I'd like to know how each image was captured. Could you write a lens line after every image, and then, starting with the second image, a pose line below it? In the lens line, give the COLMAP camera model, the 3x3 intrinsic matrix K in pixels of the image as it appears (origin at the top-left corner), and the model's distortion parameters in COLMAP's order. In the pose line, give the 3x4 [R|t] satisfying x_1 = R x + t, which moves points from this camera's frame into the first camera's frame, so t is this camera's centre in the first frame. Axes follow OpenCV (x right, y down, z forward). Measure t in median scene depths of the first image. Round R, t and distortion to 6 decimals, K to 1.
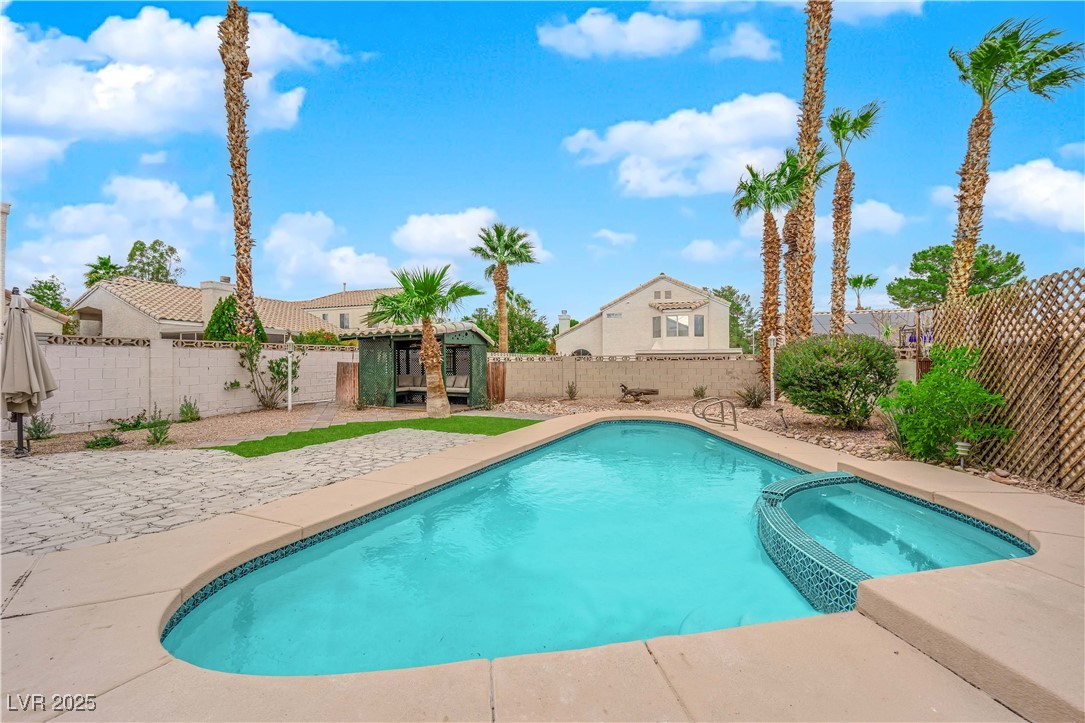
lens RADIAL K [[443.8, 0, 540.6], [0, 443.8, 359.9], [0, 0, 1]] dist [-0.011090, -0.000298]
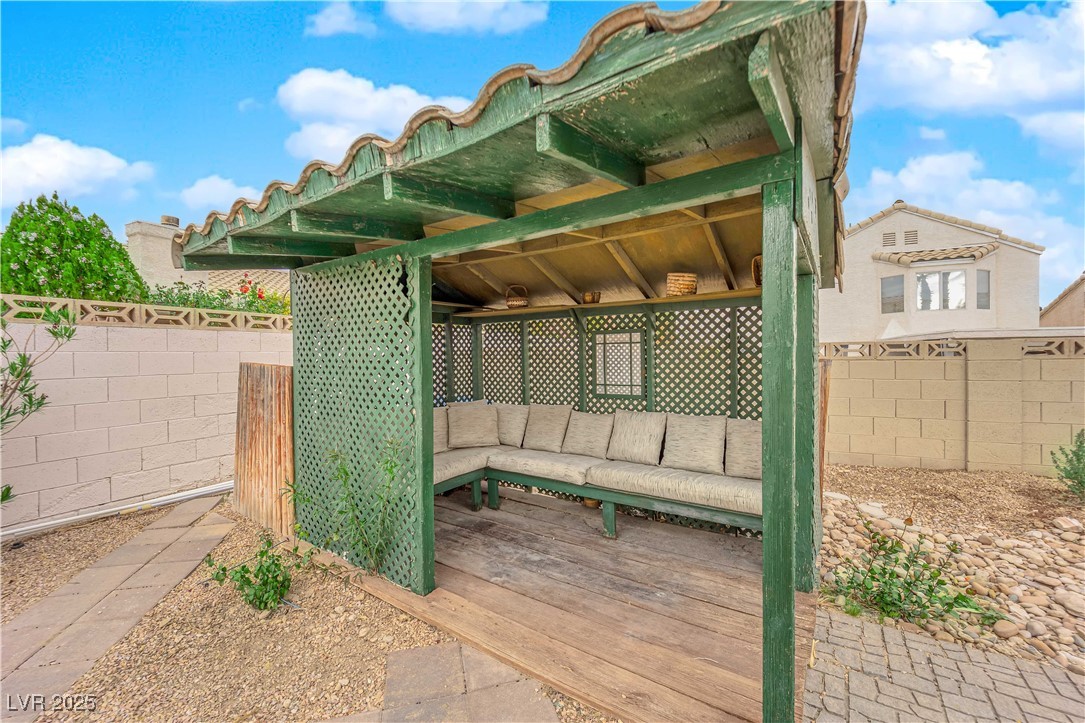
lens RADIAL K [[443.8, 0, 540.6], [0, 443.8, 359.9], [0, 0, 1]] dist [-0.011090, -0.000298]
pose [[0.993436, -0.002590, -0.114361, -0.240412], [0.004332, 0.999878, 0.014986, -0.001098], [0.114308, -0.015383, 0.993326, 0.759317]]
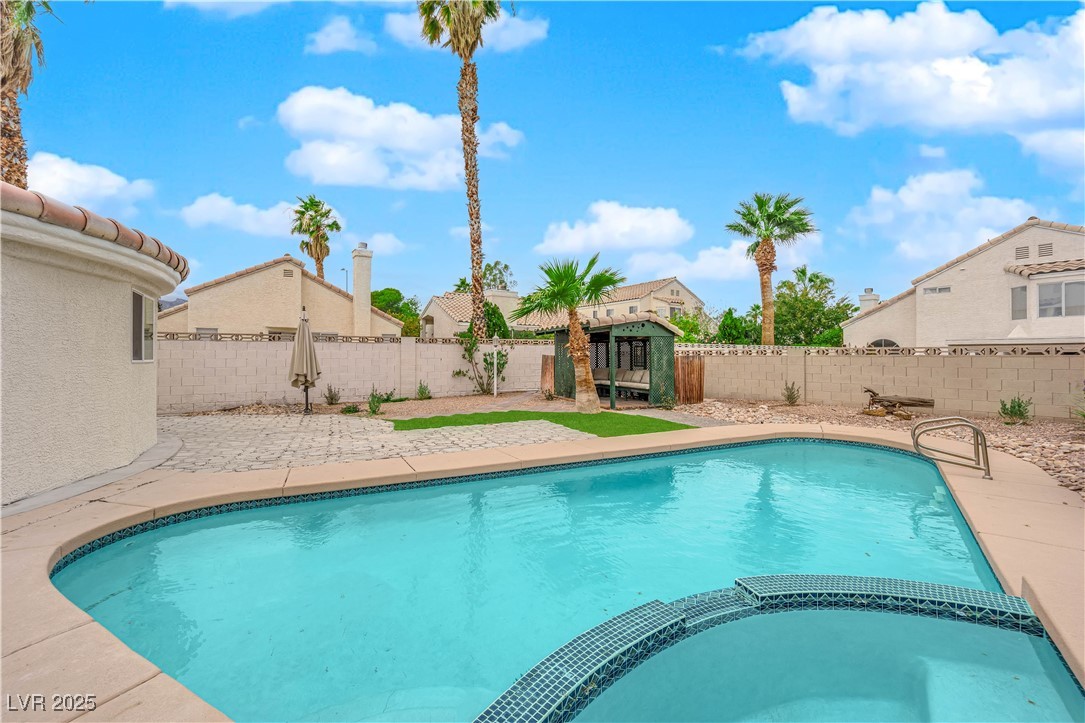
lens RADIAL K [[447.6, 0, 534.6], [0, 447.6, 356.9], [0, 0, 1]] dist [-0.014007, -0.000560]
pose [[0.780374, 0.007940, -0.625263, 0.223384], [-0.002231, 0.999948, 0.009913, -0.001143], [0.625309, -0.006341, 0.780351, 0.127783]]
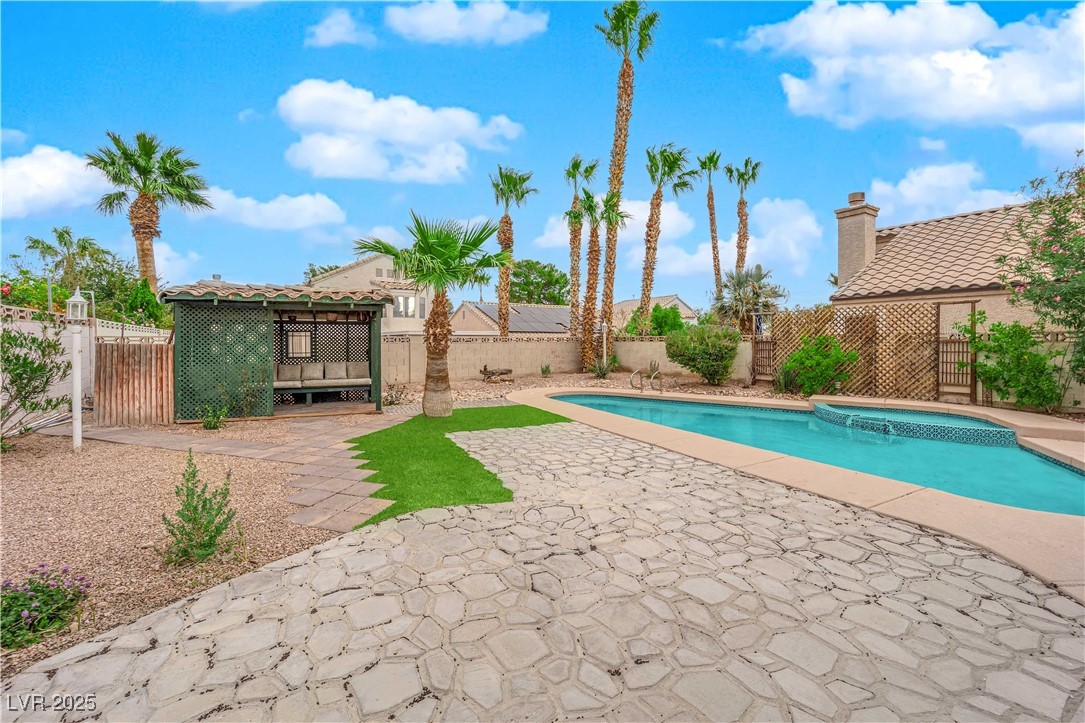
lens RADIAL K [[447.6, 0, 534.6], [0, 447.6, 356.9], [0, 0, 1]] dist [-0.014007, -0.000560]
pose [[0.620701, -0.023556, 0.783694, -0.566793], [-0.005061, 0.999407, 0.034048, -0.000061], [-0.784031, -0.025100, 0.620214, 0.287590]]
